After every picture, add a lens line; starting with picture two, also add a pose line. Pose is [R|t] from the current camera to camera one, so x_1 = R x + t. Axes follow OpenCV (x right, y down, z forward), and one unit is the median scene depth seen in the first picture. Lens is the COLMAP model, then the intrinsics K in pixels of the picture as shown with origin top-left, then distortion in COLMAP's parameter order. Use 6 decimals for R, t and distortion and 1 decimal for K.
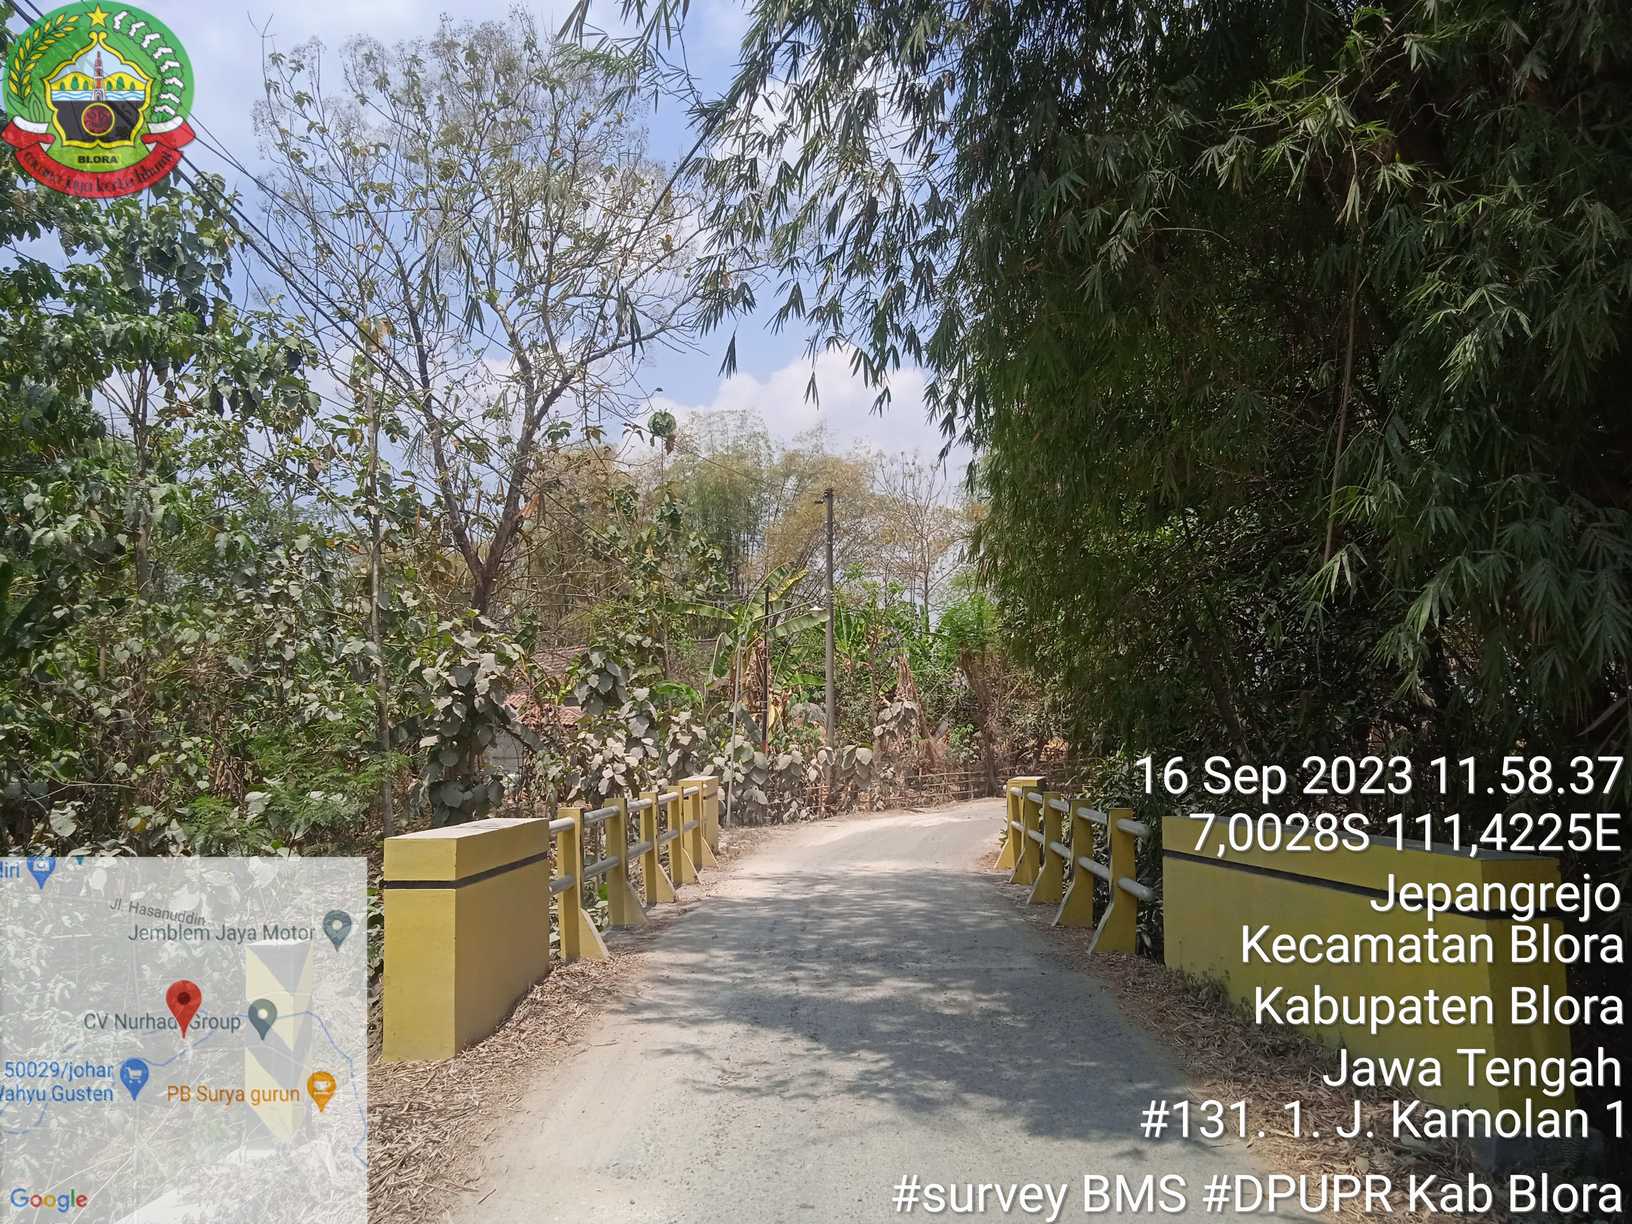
lens RADIAL K [[1299.9, 0, 803.4], [0, 1299.9, 650.5], [0, 0, 1]] dist [0.019832, -0.029580]
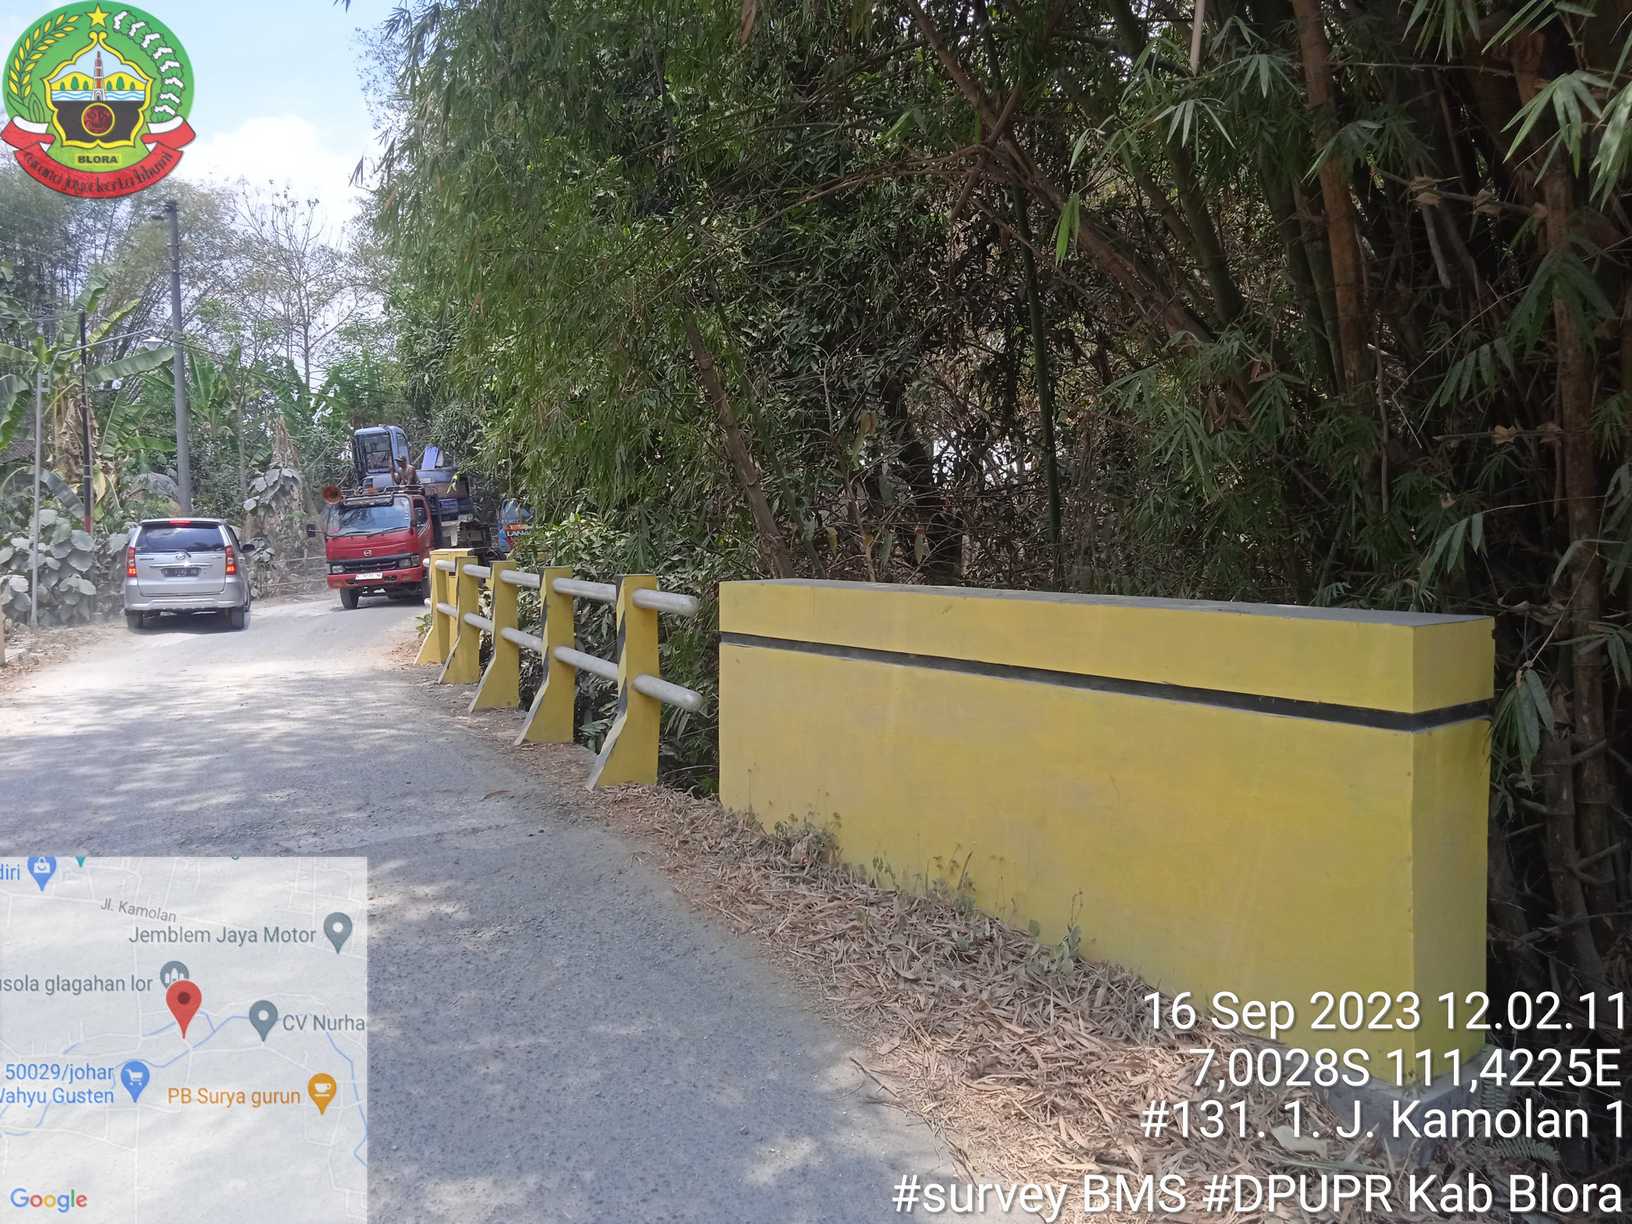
lens RADIAL K [[1299.9, 0, 831.3], [0, 1299.9, 614.2], [0, 0, 1]] dist [0.019832, -0.029580]
pose [[0.890781, -0.044340, 0.452264, 0.011947], [-0.018340, 0.990910, 0.133270, 0.017247], [-0.454062, -0.127009, 0.881871, 0.112357]]
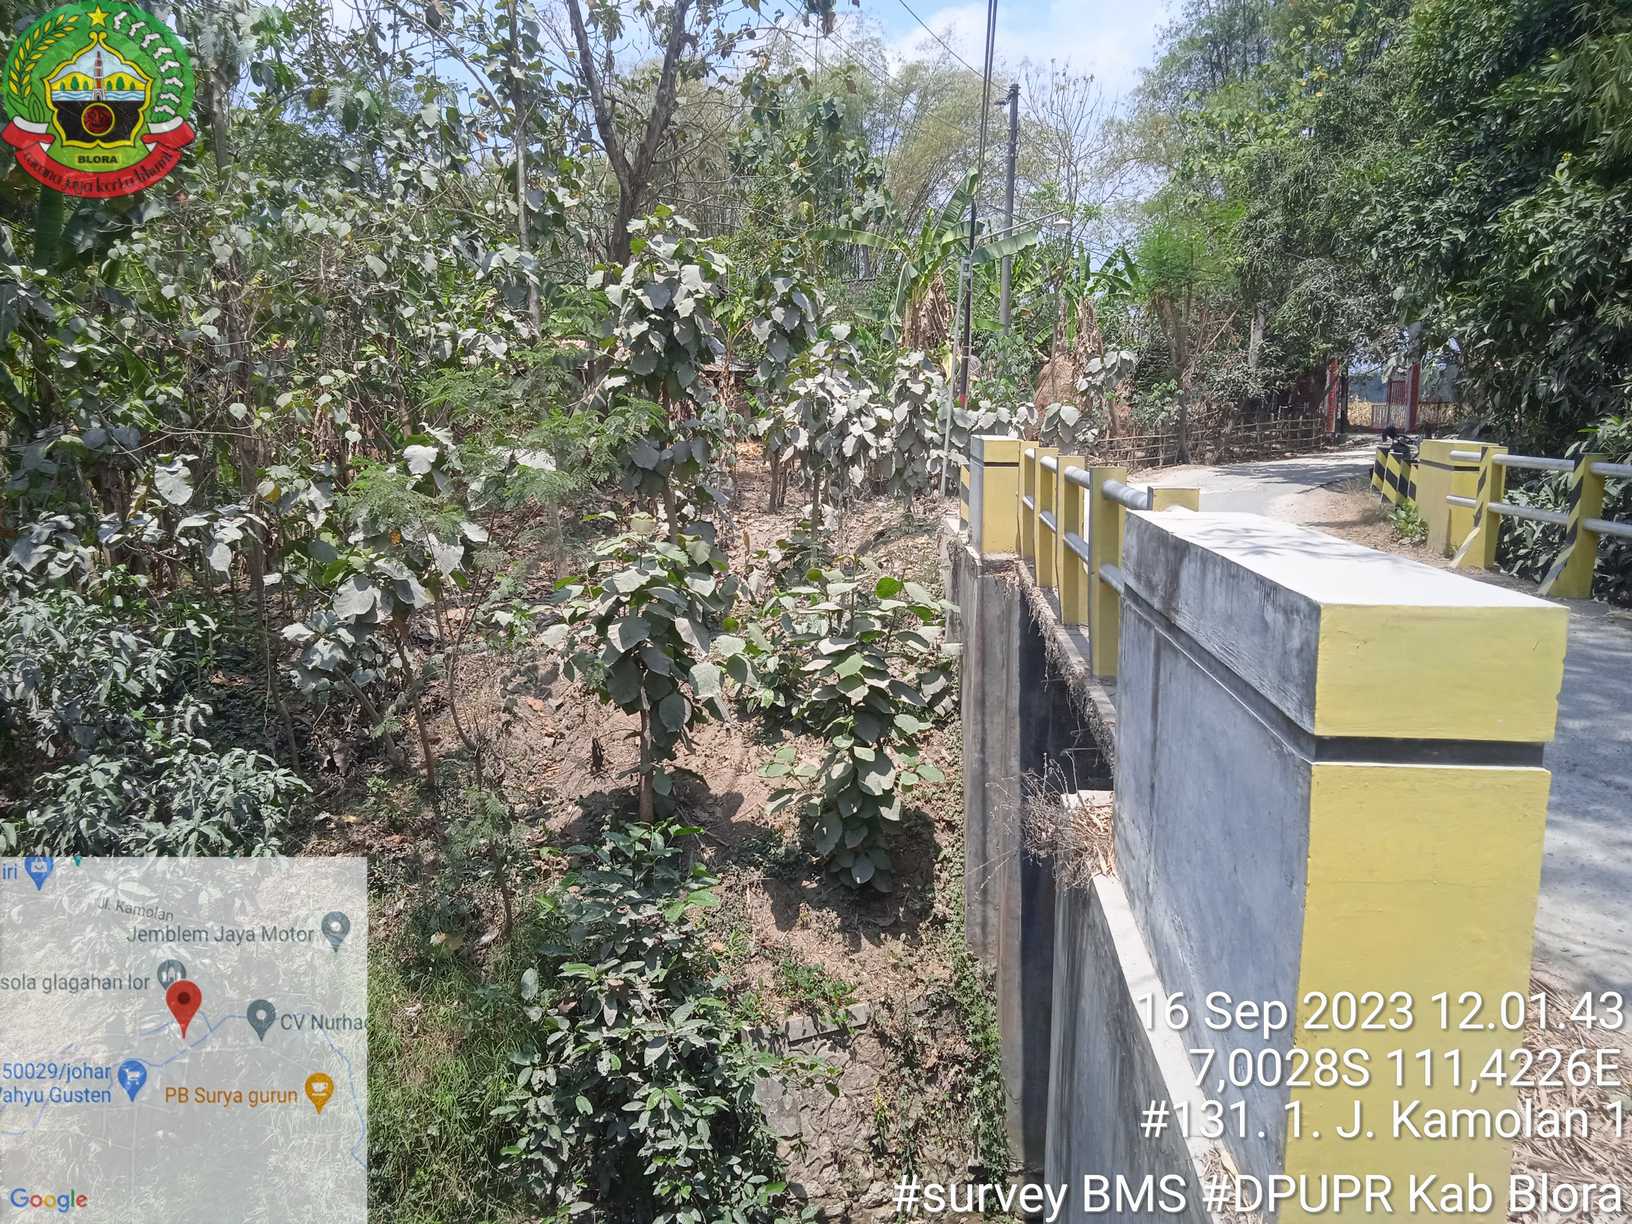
lens RADIAL K [[1299.9, 0, 813.8], [0, 1299.9, 628.6], [0, 0, 1]] dist [0.019832, -0.029580]
pose [[0.999137, 0.020645, -0.036037, -0.103418], [-0.011424, 0.970839, 0.239458, 0.018394], [0.039929, -0.238840, 0.970238, 0.165064]]
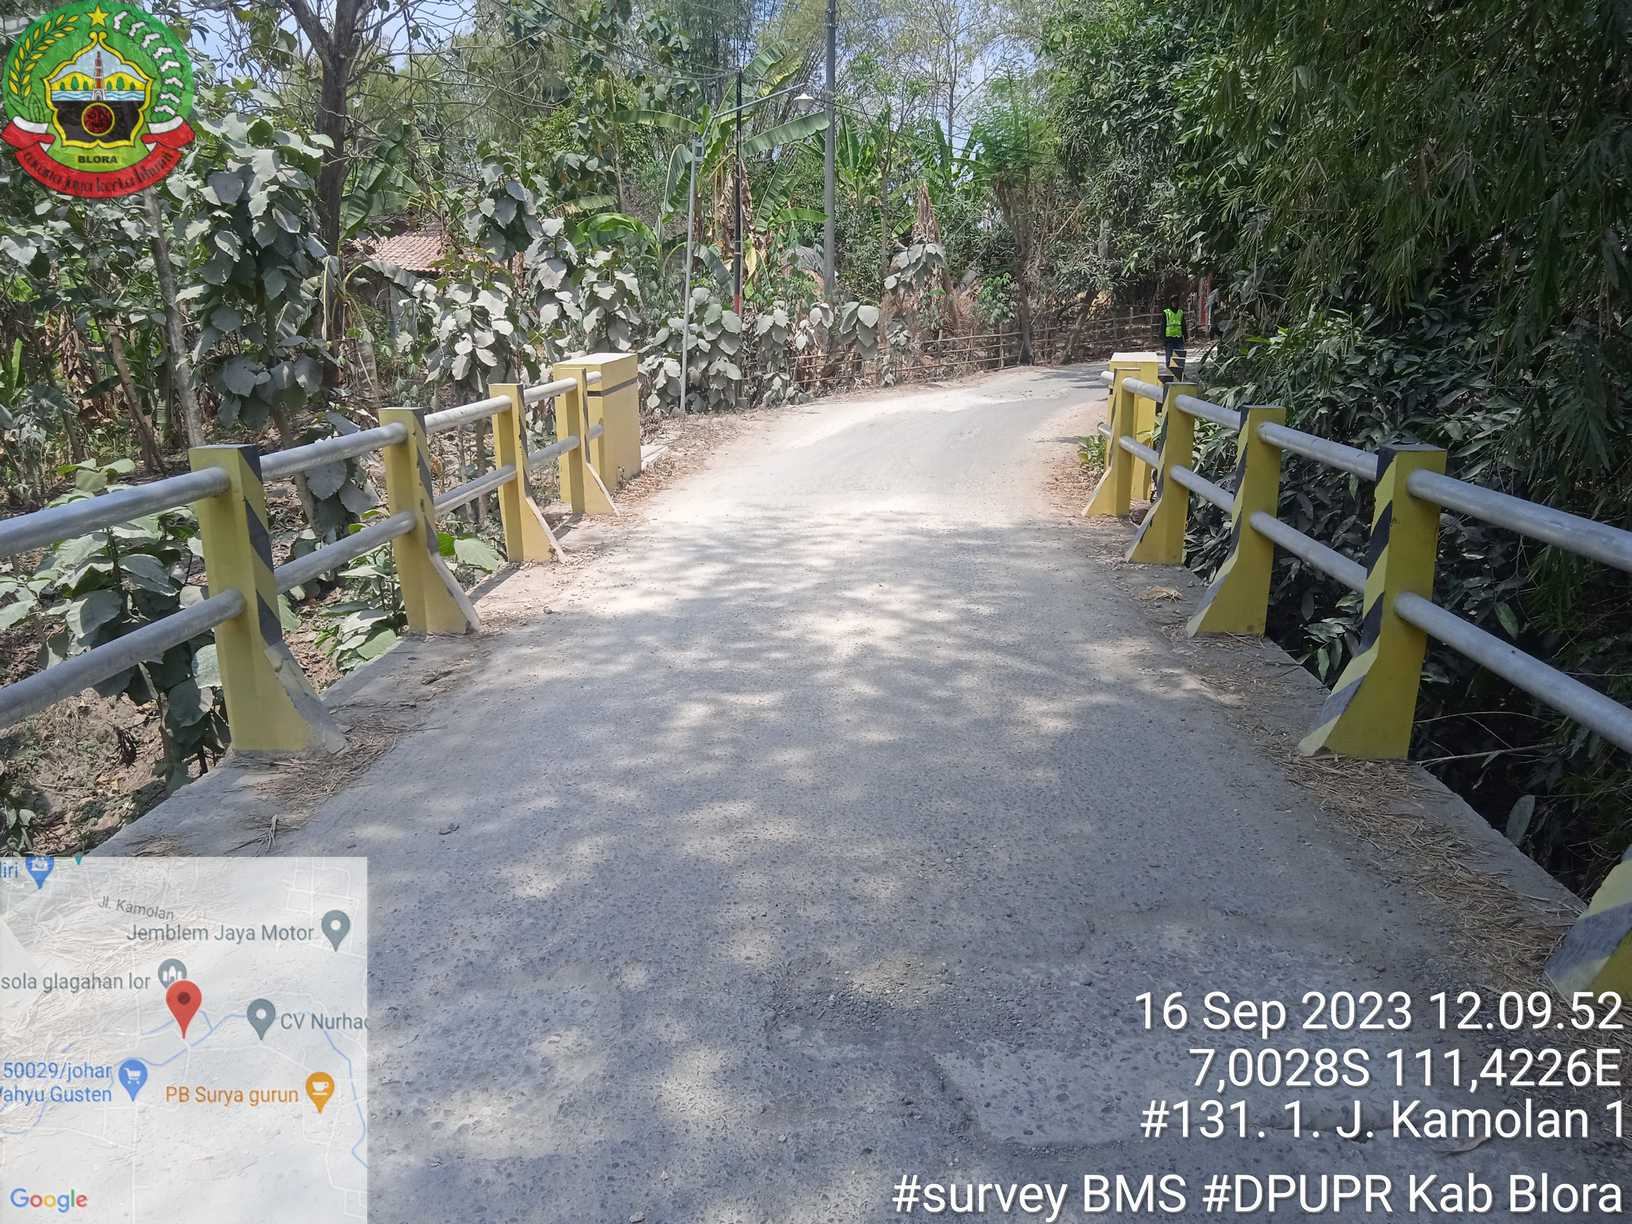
lens RADIAL K [[1299.9, 0, 806.5], [0, 1299.9, 623.1], [0, 0, 1]] dist [0.019832, -0.029580]
pose [[0.999986, 0.001904, -0.004997, 0.015609], [-0.000257, 0.950501, 0.310722, 0.017424], [0.005341, -0.310717, 0.950488, 0.248557]]
